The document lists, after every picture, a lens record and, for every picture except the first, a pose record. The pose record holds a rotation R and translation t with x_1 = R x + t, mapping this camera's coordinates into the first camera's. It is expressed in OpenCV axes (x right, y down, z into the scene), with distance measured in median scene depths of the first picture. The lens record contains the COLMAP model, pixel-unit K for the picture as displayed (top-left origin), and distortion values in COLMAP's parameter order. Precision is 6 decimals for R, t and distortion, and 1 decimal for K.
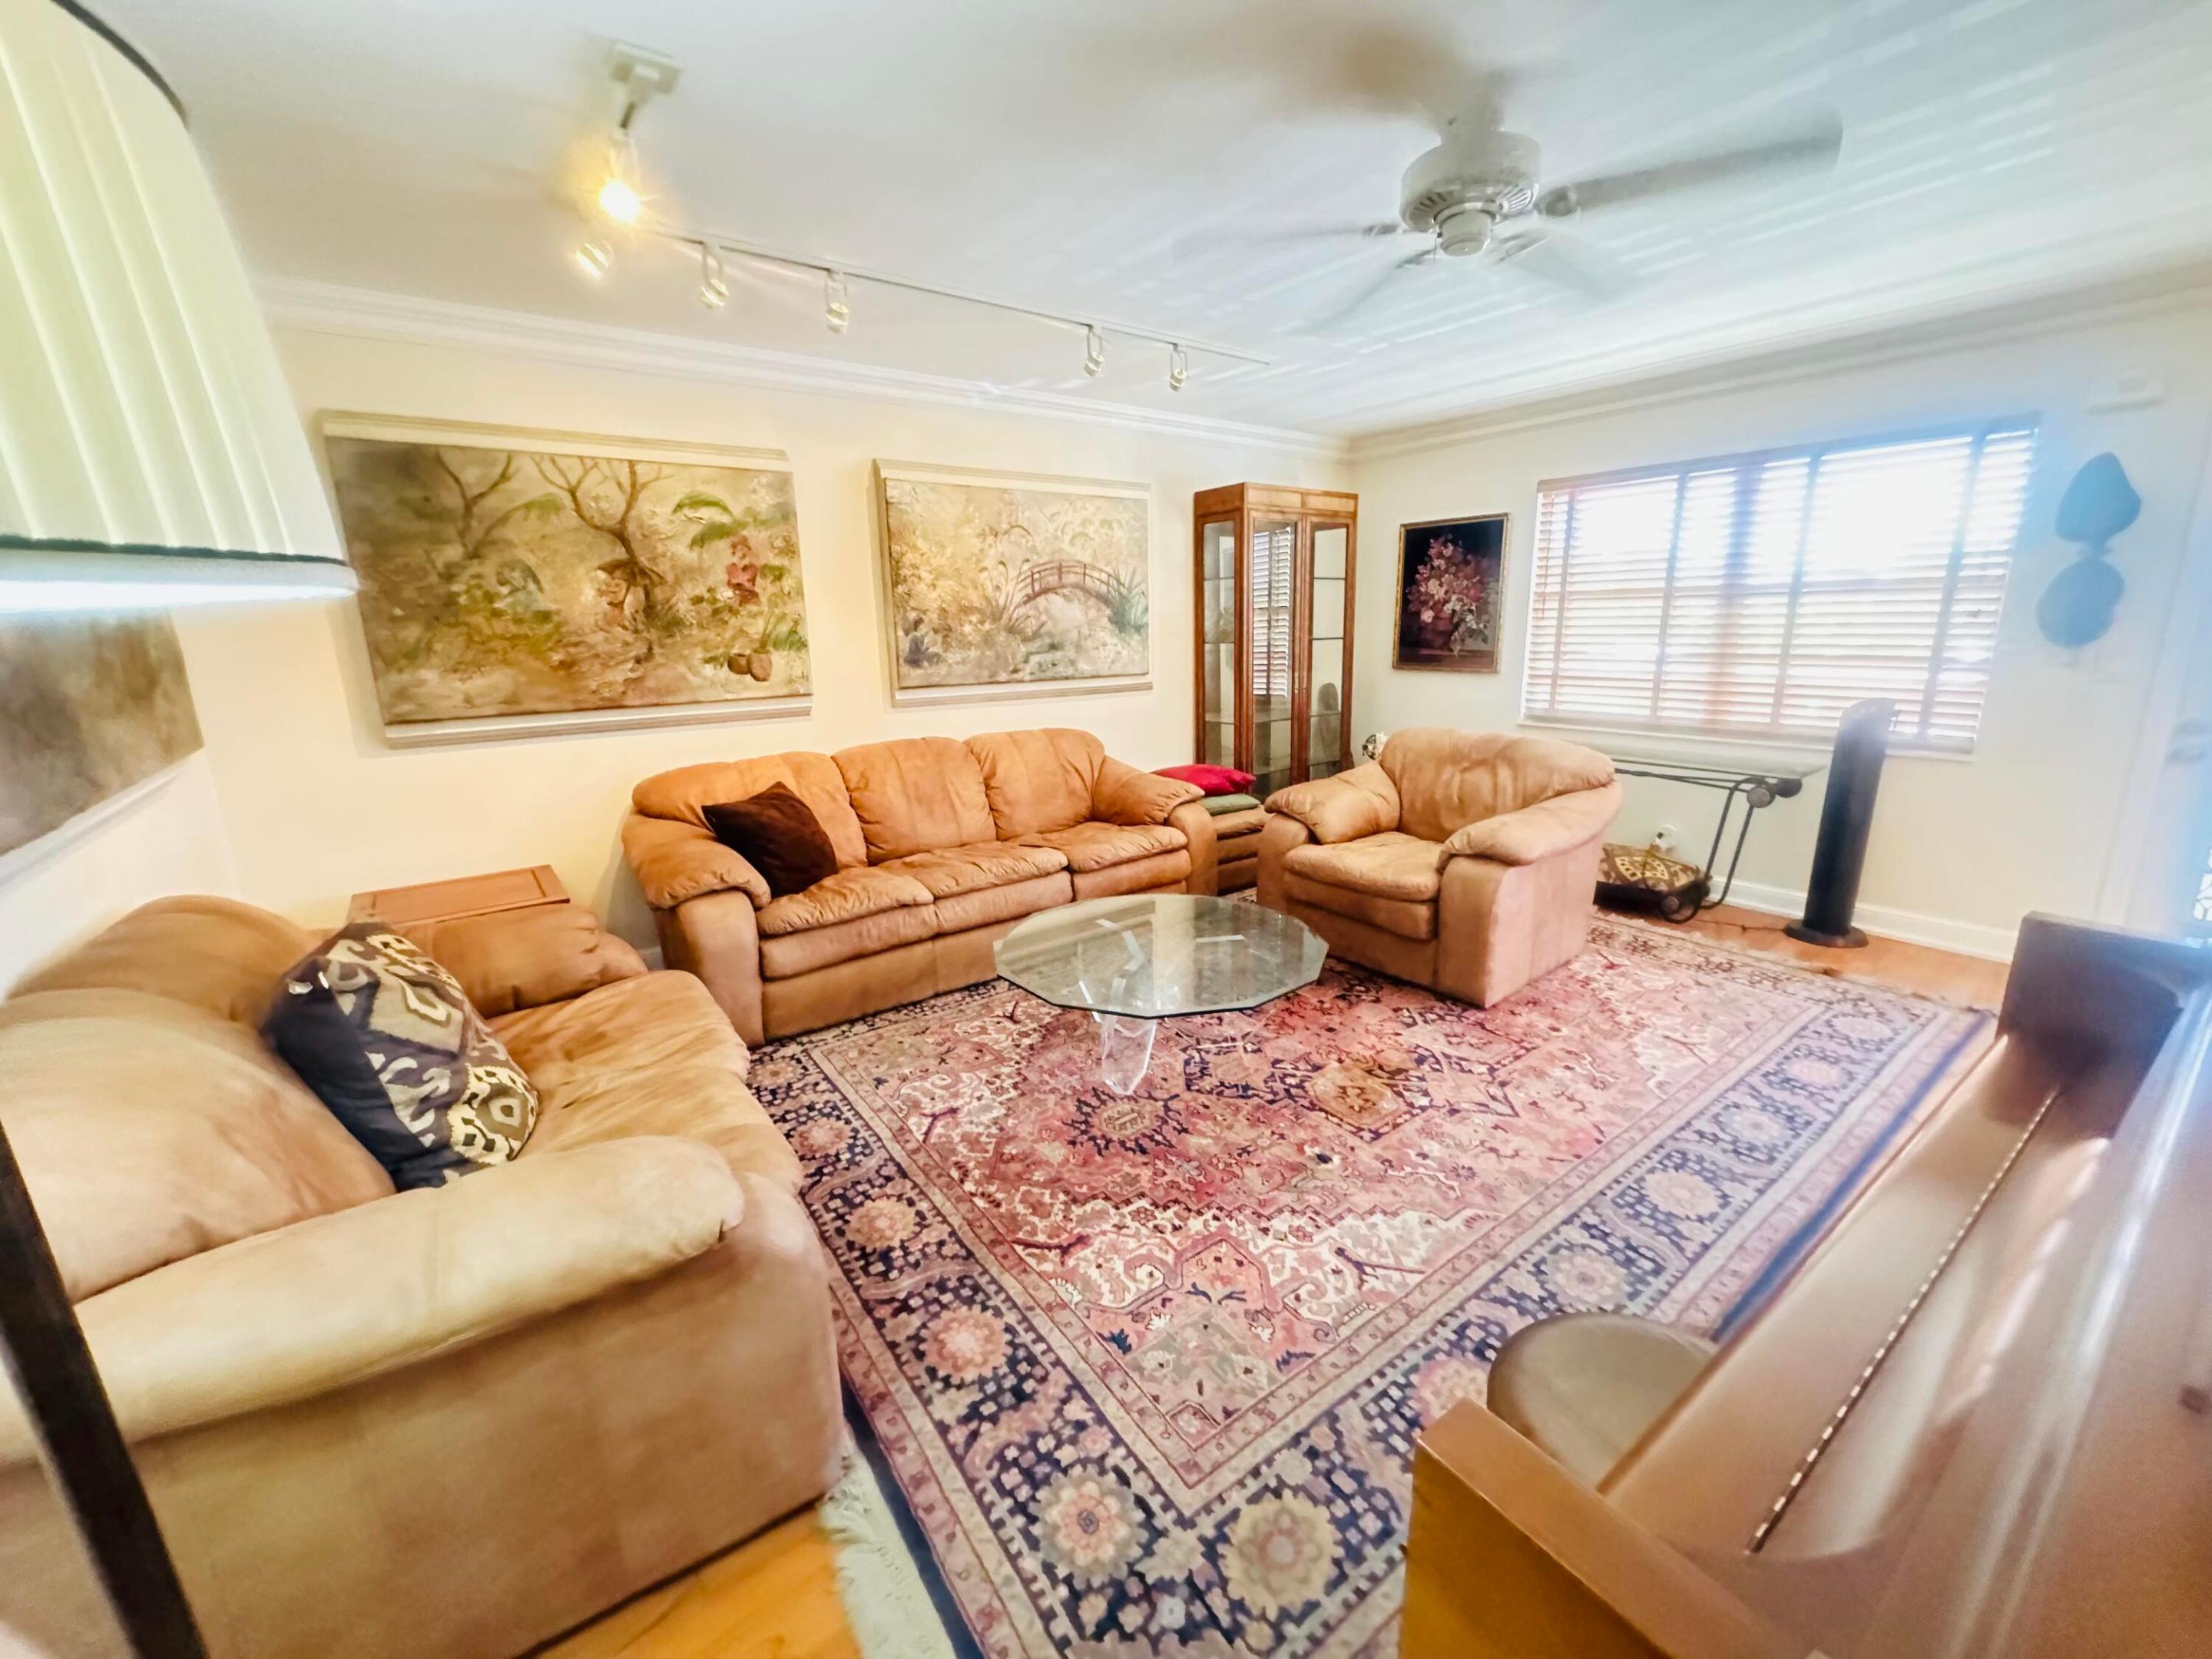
lens RADIAL K [[882.0, 0, 1113.3], [0, 882.0, 841.9], [0, 0, 1]] dist [-0.004056, -0.000070]
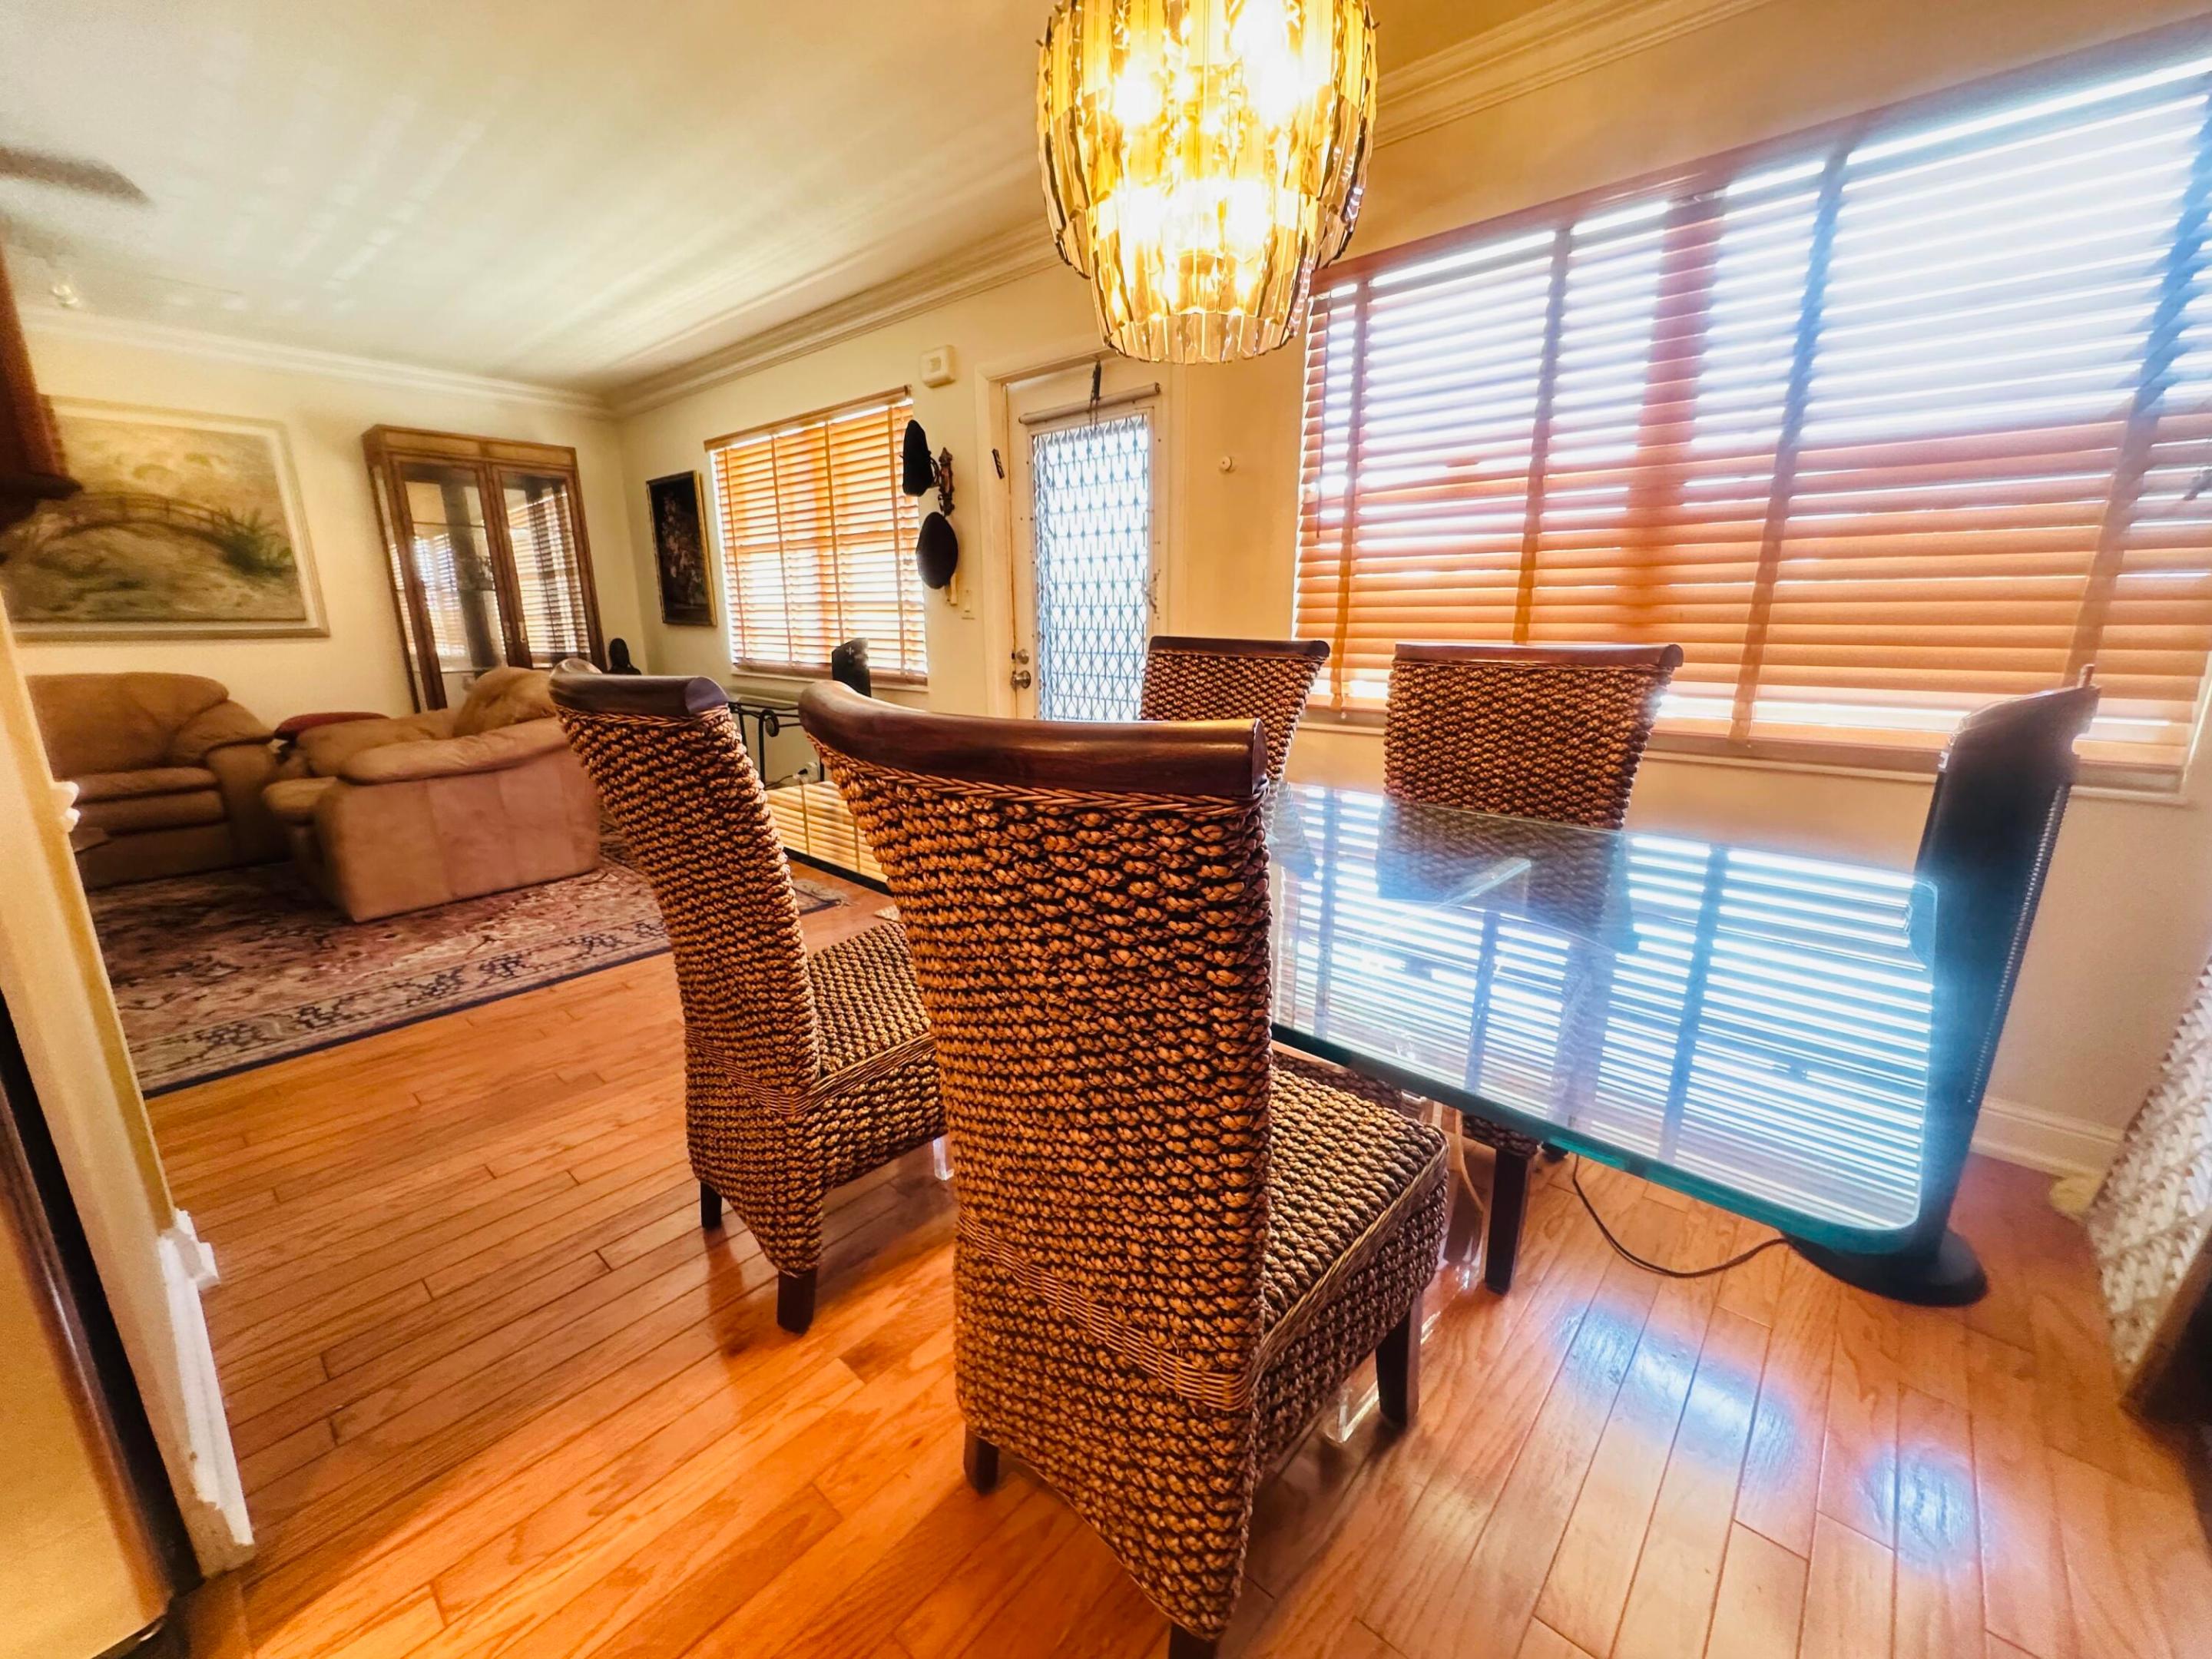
lens RADIAL K [[882.0, 0, 1107.4], [0, 882.0, 832.4], [0, 0, 1]] dist [-0.004056, -0.000070]
pose [[0.976392, -0.034584, 0.213222, 0.752625], [0.034836, 0.999390, 0.002577, 0.077960], [-0.213181, 0.004912, 0.977000, -0.139528]]
